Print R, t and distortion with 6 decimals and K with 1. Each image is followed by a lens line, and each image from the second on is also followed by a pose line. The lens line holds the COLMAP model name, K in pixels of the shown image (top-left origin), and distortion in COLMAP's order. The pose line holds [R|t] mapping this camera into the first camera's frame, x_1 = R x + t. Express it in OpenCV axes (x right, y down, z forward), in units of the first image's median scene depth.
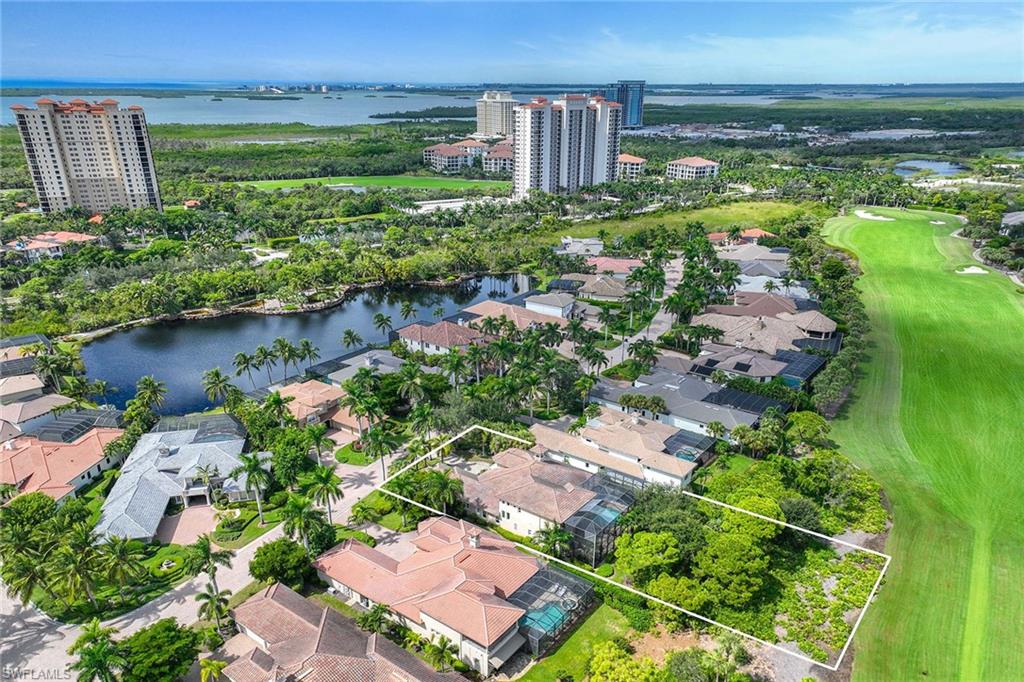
lens RADIAL K [[758.3, 0, 512.0], [0, 758.3, 341.0], [0, 0, 1]] dist [0.006684, 0.014474]
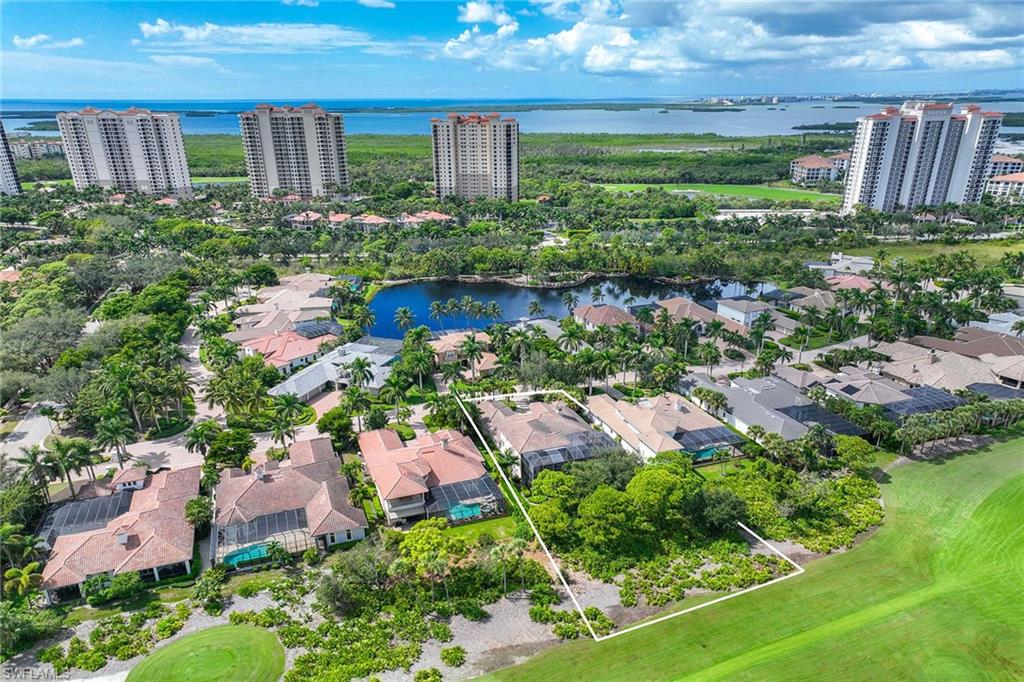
lens RADIAL K [[758.3, 0, 512.0], [0, 758.3, 341.0], [0, 0, 1]] dist [0.006684, 0.014474]
pose [[0.820615, 0.161568, -0.548168, 0.255409], [-0.169104, 0.984898, 0.037140, 0.005681], [0.545890, 0.062220, 0.835543, -0.018287]]
